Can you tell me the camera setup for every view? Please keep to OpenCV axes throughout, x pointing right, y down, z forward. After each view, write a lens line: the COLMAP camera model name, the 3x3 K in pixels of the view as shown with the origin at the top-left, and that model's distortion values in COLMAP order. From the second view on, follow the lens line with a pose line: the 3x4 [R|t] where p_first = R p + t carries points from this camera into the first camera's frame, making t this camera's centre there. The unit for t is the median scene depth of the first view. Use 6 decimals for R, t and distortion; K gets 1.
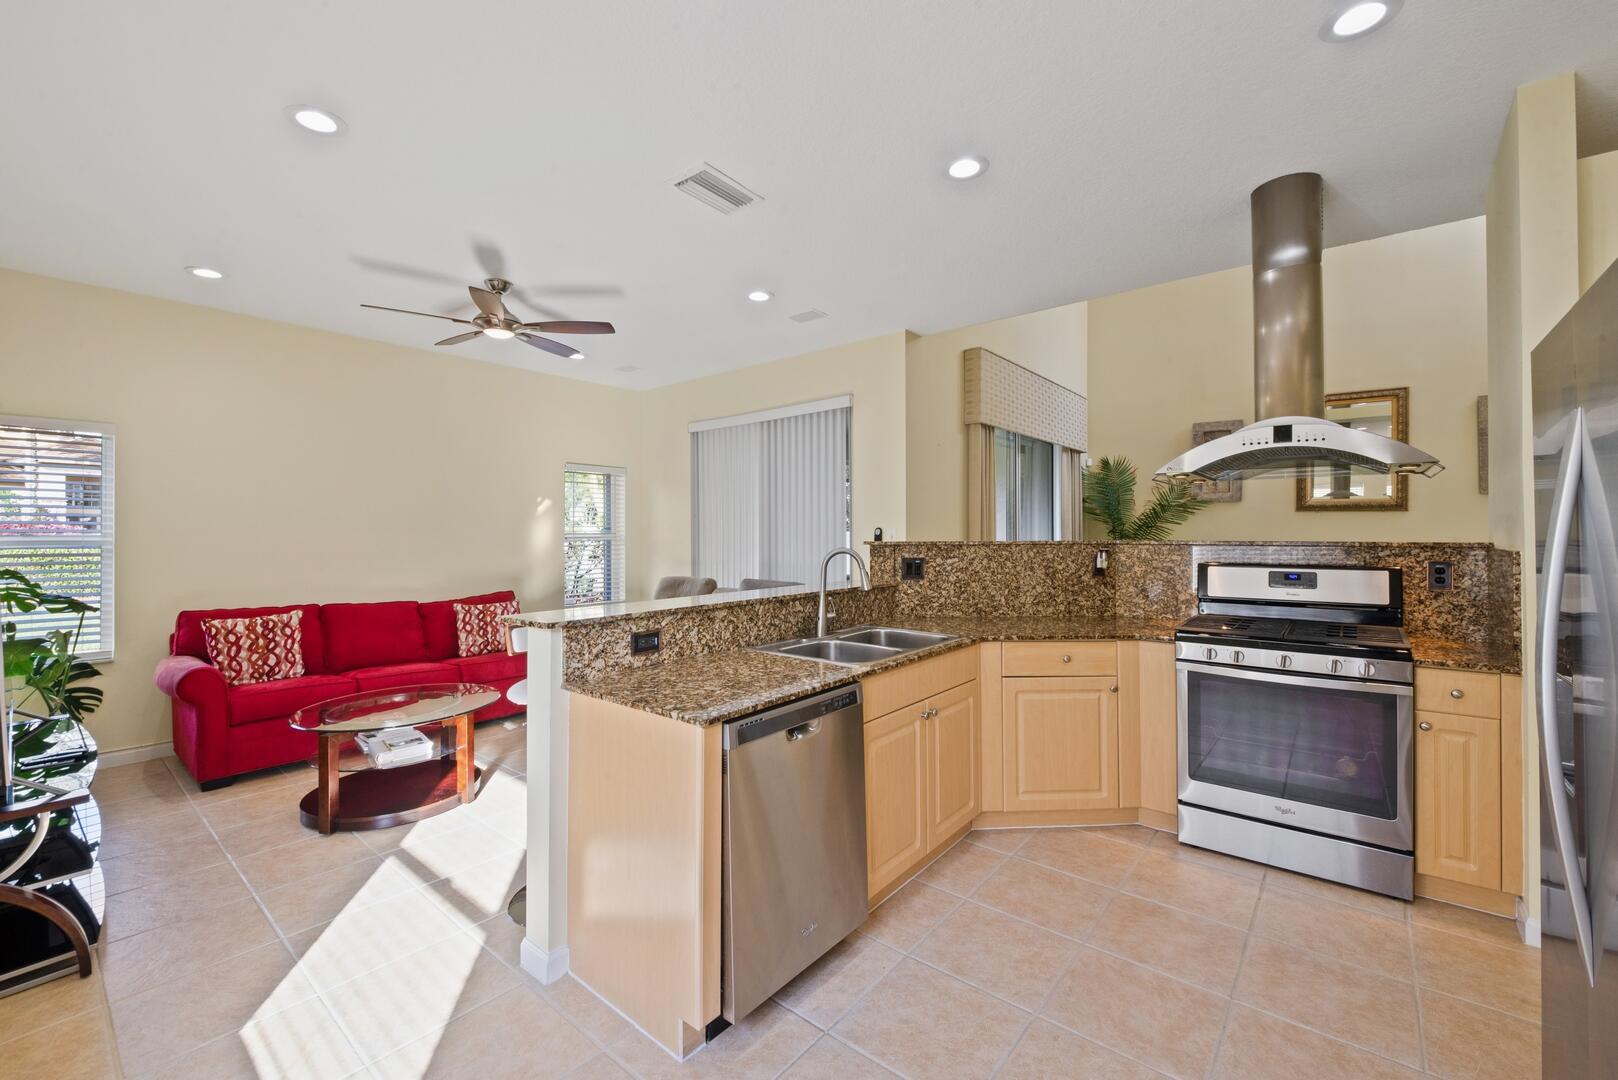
lens RADIAL K [[646.2, 0, 803.0], [0, 646.2, 532.7], [0, 0, 1]] dist [0.001170, -0.005423]
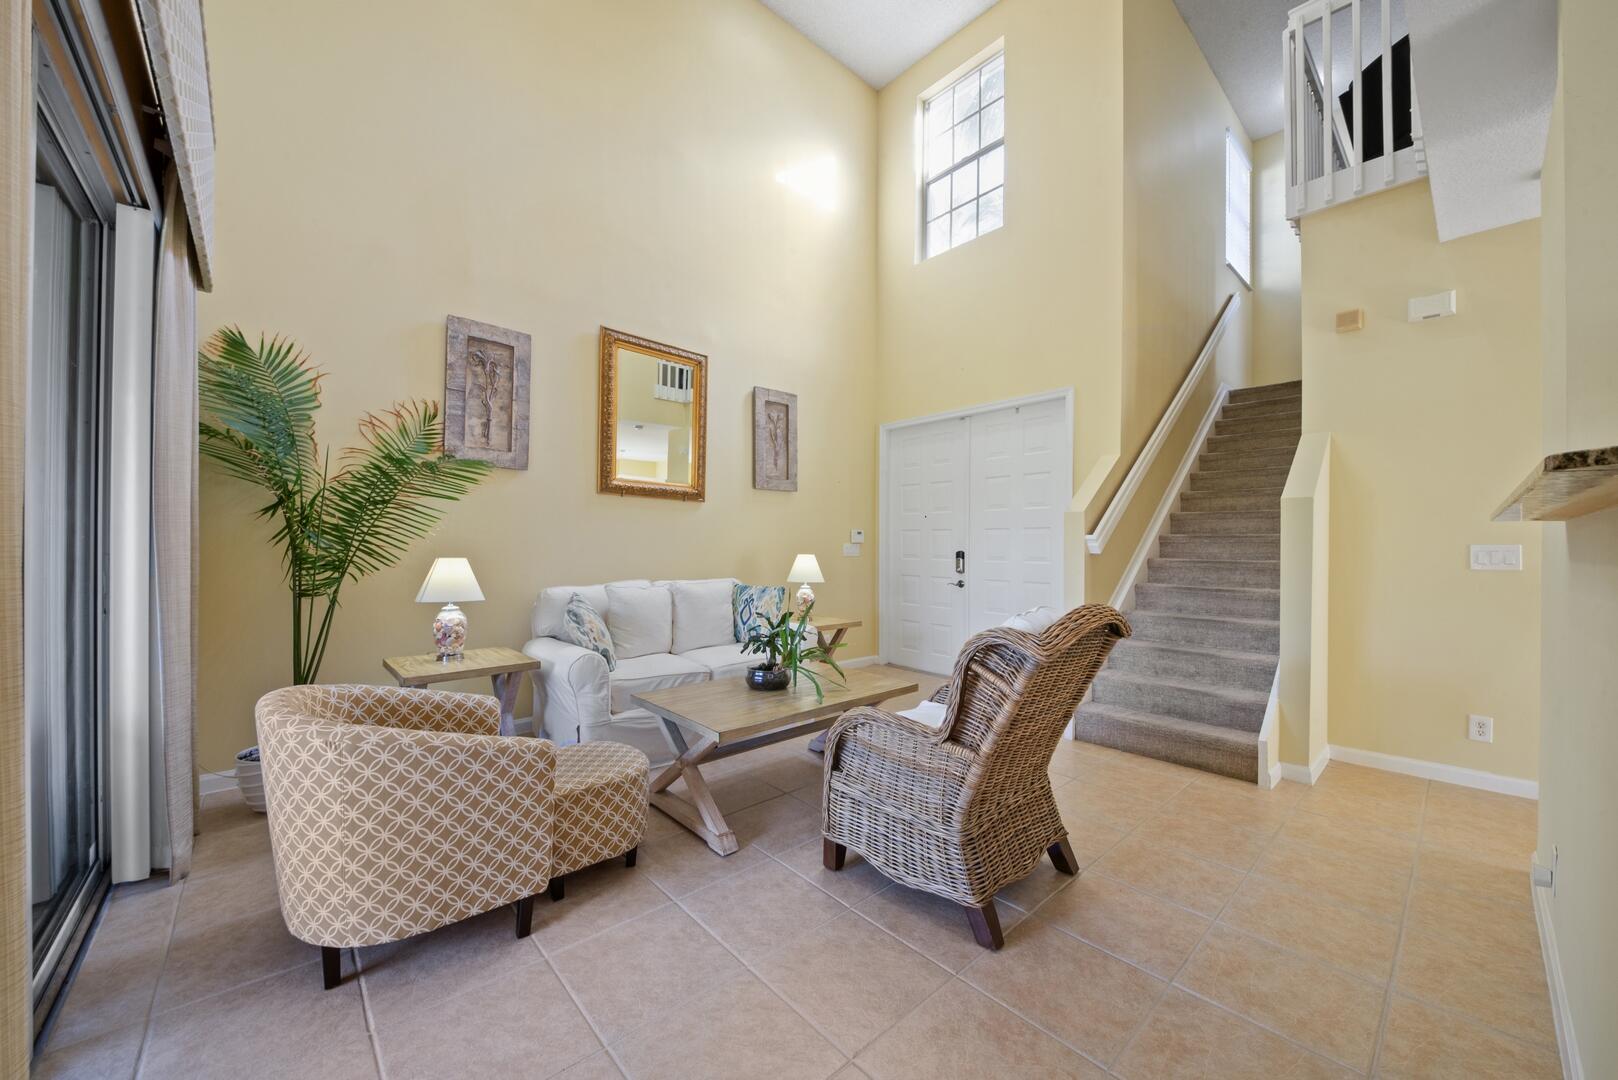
lens RADIAL K [[595.6, 0, 811.9], [0, 595.6, 541.9], [0, 0, 1]] dist [-0.001194, -0.001383]
pose [[0.127232, -0.006399, 0.991852, 0.311804], [-0.027946, 0.999559, 0.010033, 0.012707], [-0.991479, -0.028995, 0.126997, 1.320112]]
